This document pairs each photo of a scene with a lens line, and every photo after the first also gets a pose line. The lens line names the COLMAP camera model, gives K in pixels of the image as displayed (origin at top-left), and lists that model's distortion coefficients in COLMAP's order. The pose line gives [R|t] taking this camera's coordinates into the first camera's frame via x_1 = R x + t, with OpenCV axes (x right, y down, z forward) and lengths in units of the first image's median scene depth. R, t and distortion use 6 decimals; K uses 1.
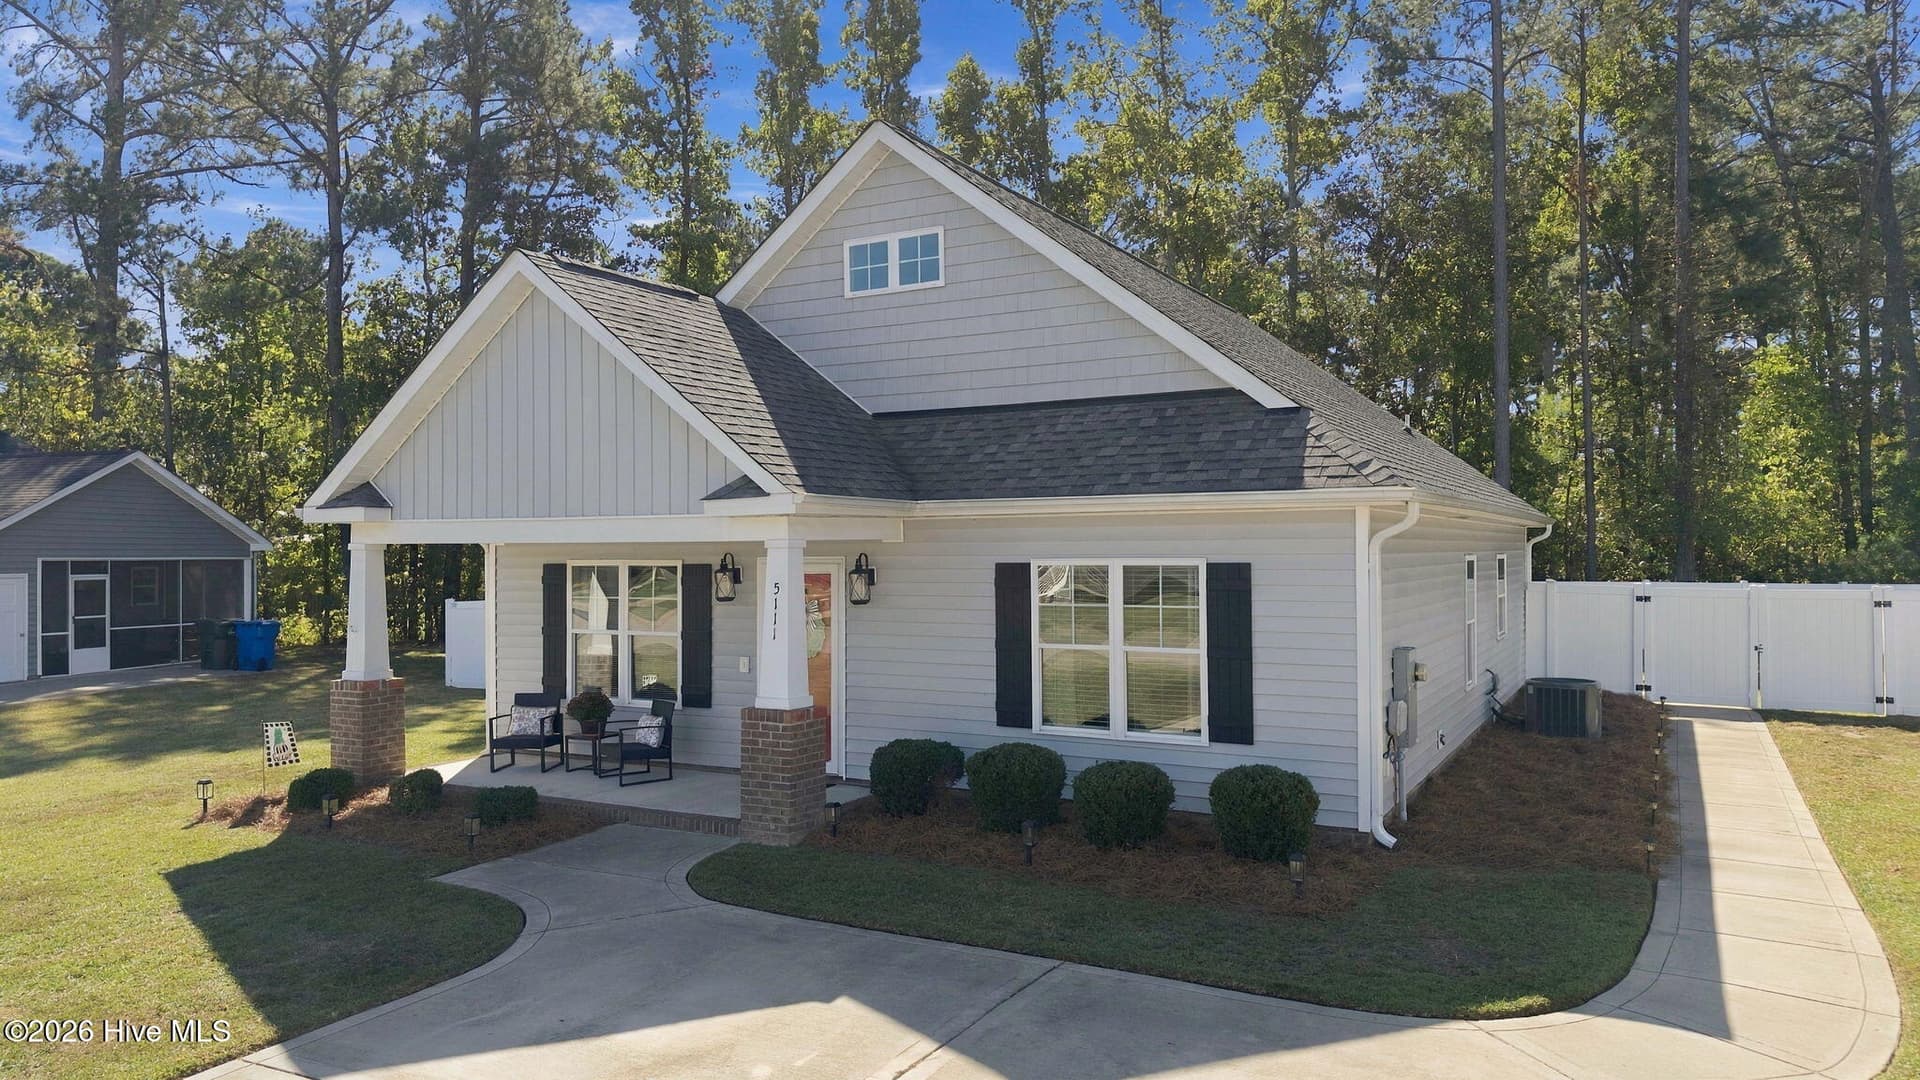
lens RADIAL K [[1278.5, 0, 955.8], [0, 1278.5, 539.2], [0, 0, 1]] dist [0.030416, -0.018979]
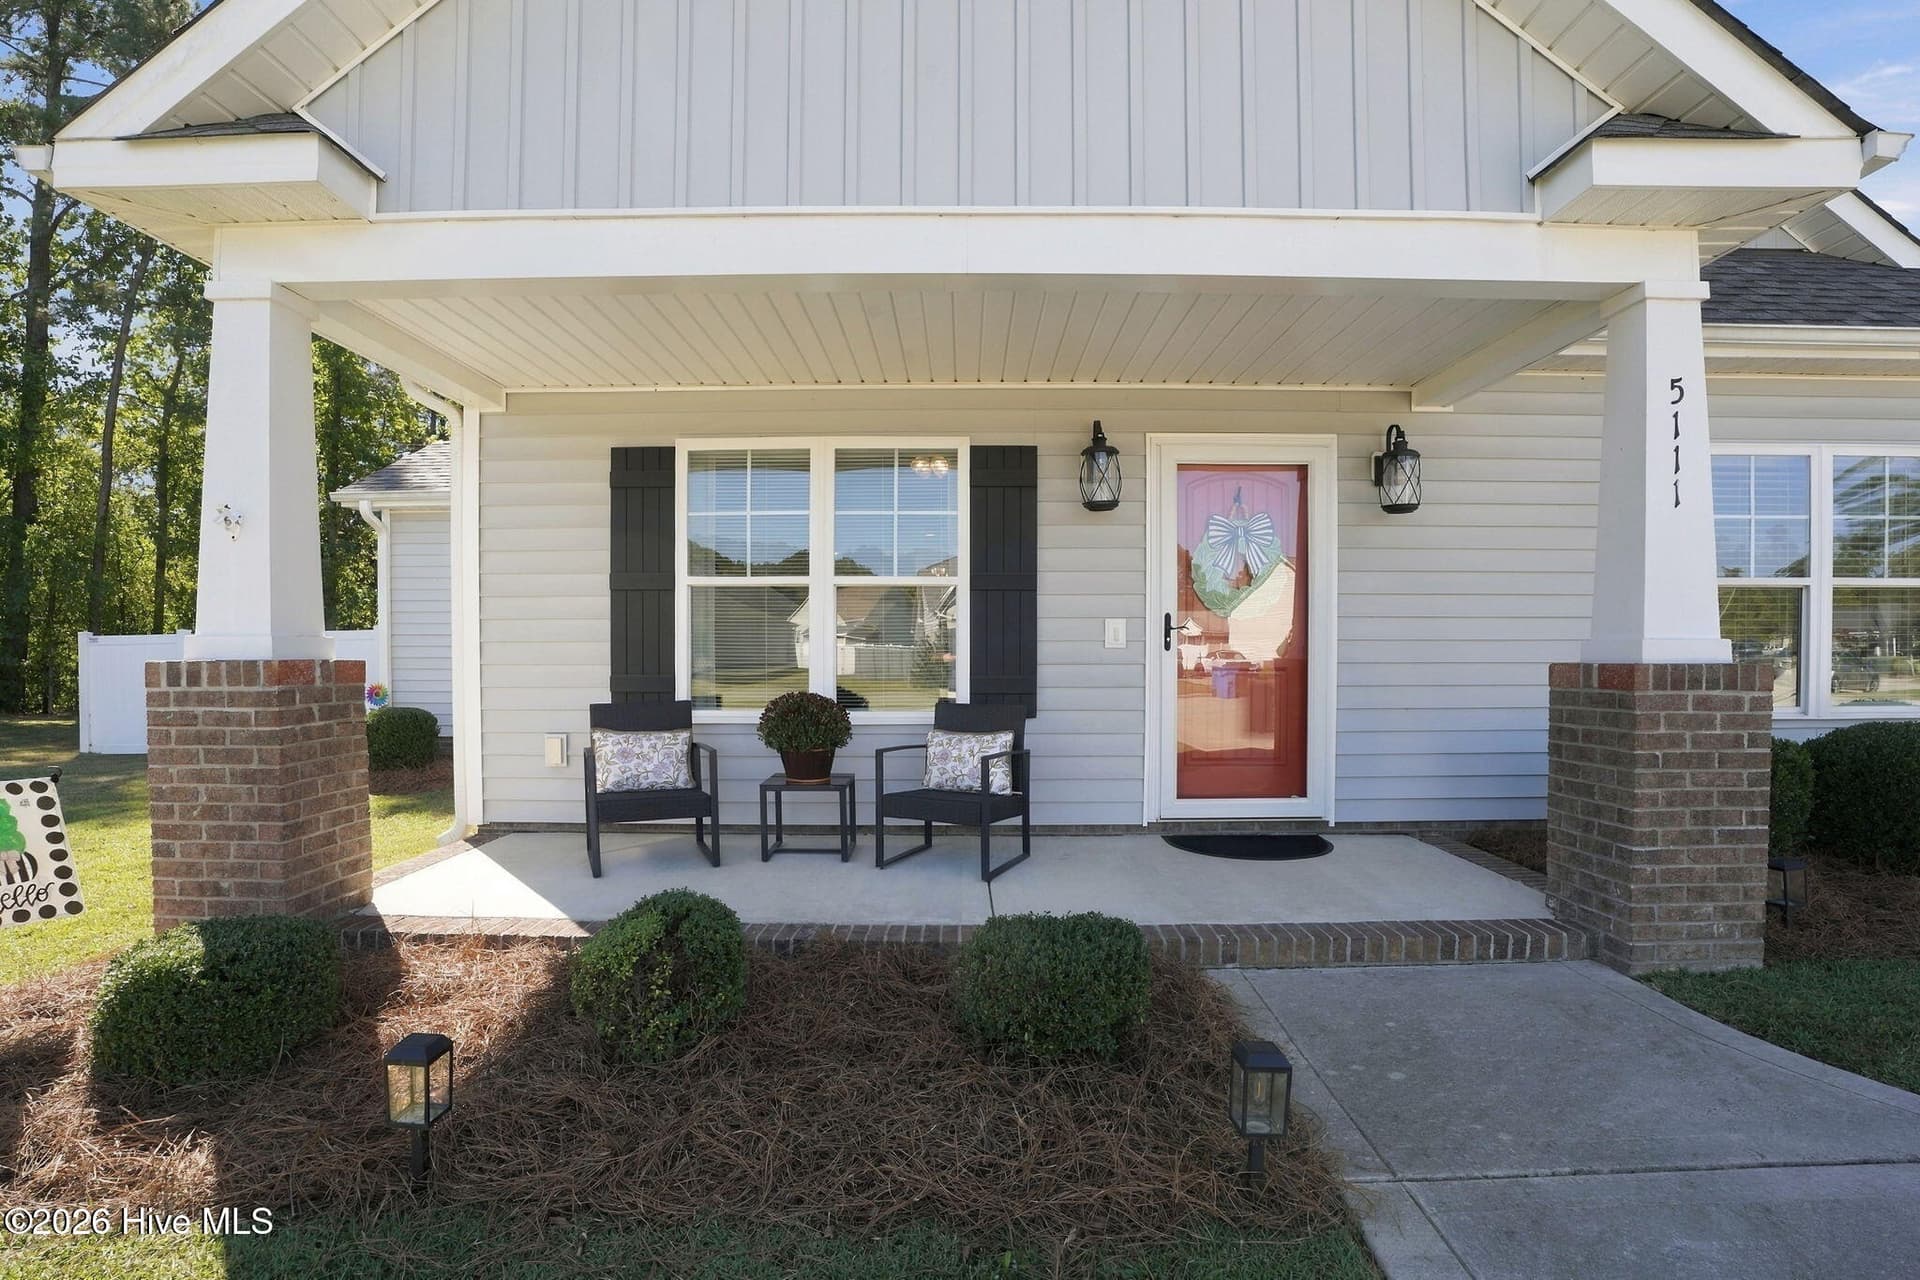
lens RADIAL K [[940.6, 0, 954.9], [0, 940.6, 673.7], [0, 0, 1]] dist [-0.041557, 0.002637]
pose [[0.879365, -0.003036, 0.476139, -0.412090], [-0.009634, 0.999662, 0.024167, 0.105516], [-0.476051, -0.025838, 0.879038, 0.679321]]
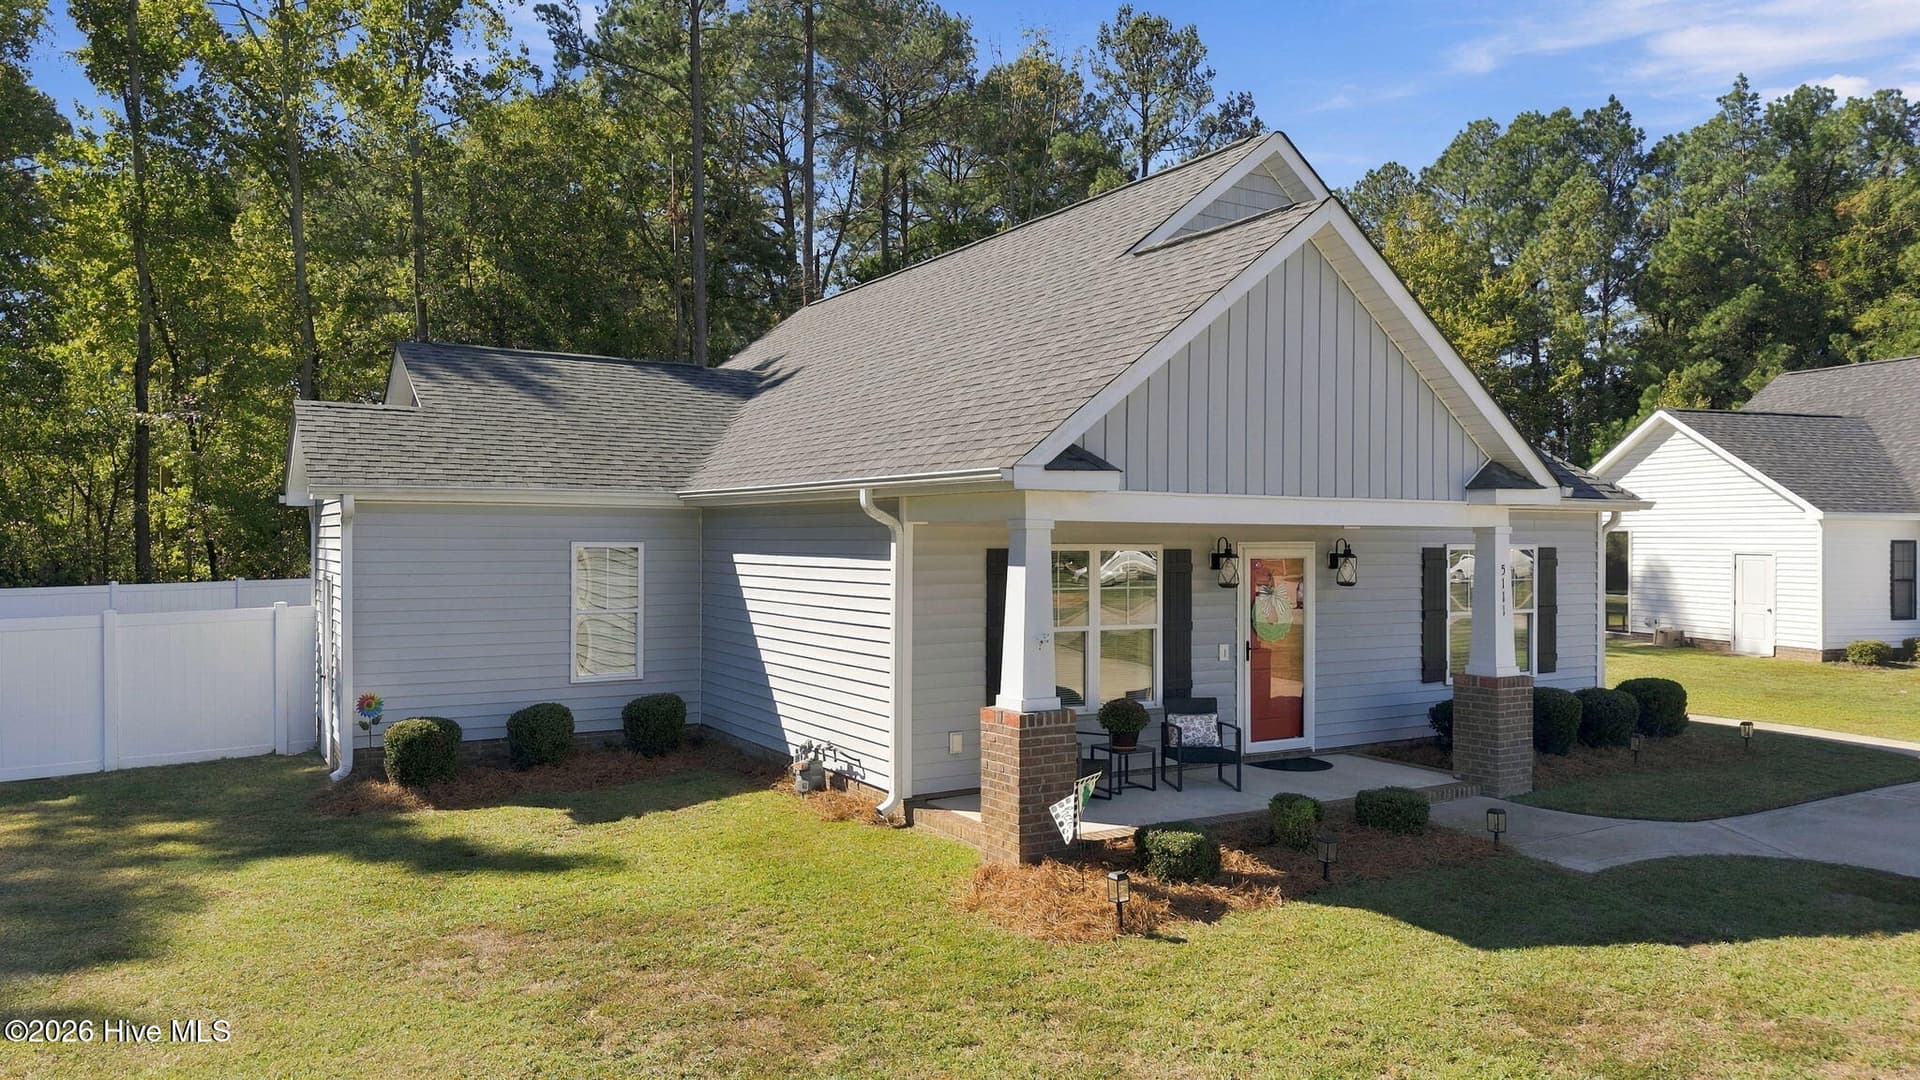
lens RADIAL K [[1278.5, 0, 956.9], [0, 1278.5, 531.6], [0, 0, 1]] dist [0.030416, -0.018979]
pose [[0.495737, 0.016964, 0.868307, -1.104542], [-0.014625, 0.999831, -0.011183, 0.019828], [-0.868350, -0.007155, 0.495901, 0.692322]]
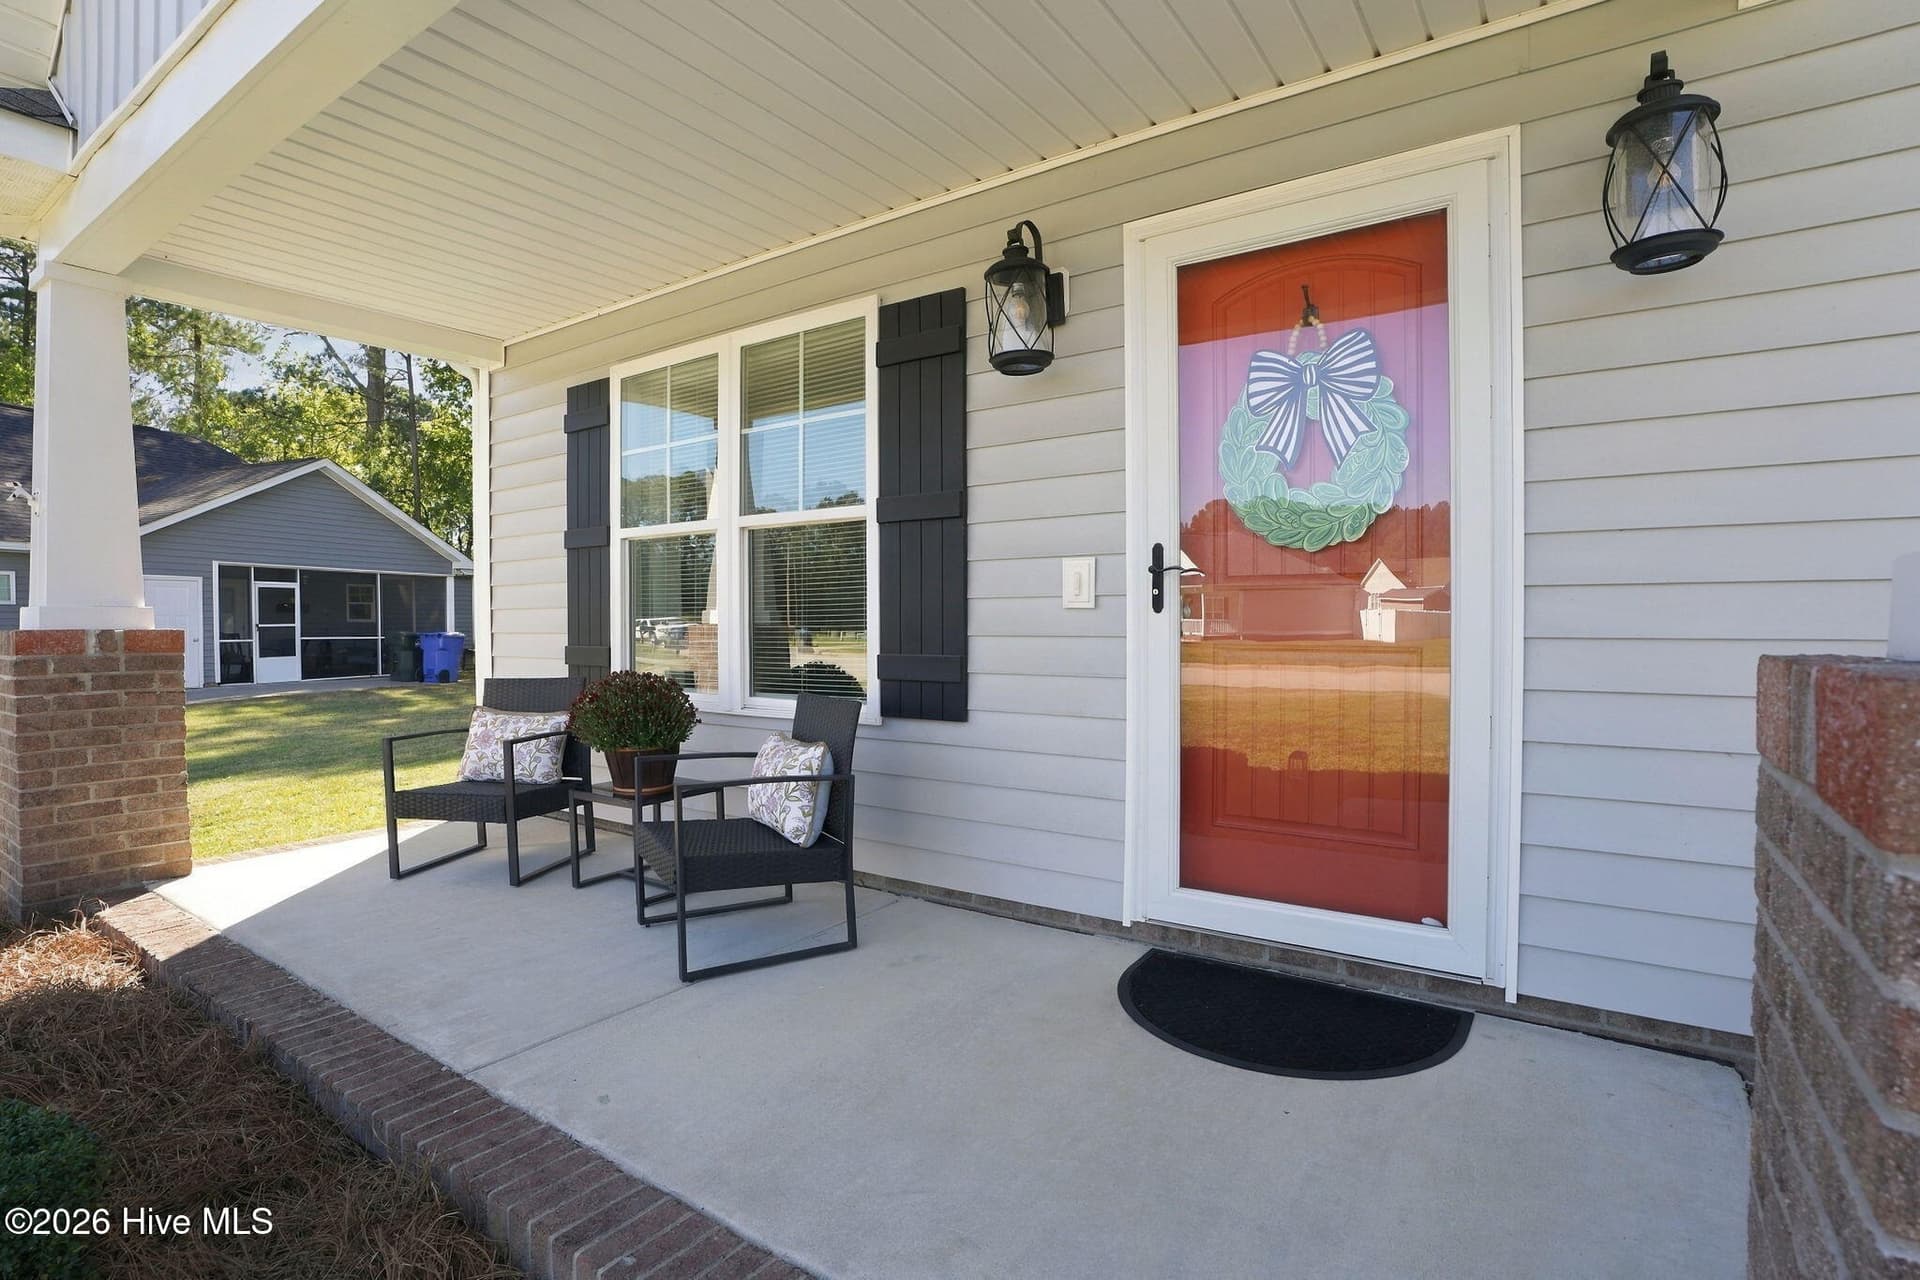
lens RADIAL K [[940.6, 0, 956.0], [0, 940.6, 633.7], [0, 0, 1]] dist [-0.041557, 0.002637]
pose [[0.993607, 0.002649, -0.112866, -0.168128], [0.000089, 0.999706, 0.024247, 0.104166], [0.112897, -0.024102, 0.993314, 0.765279]]
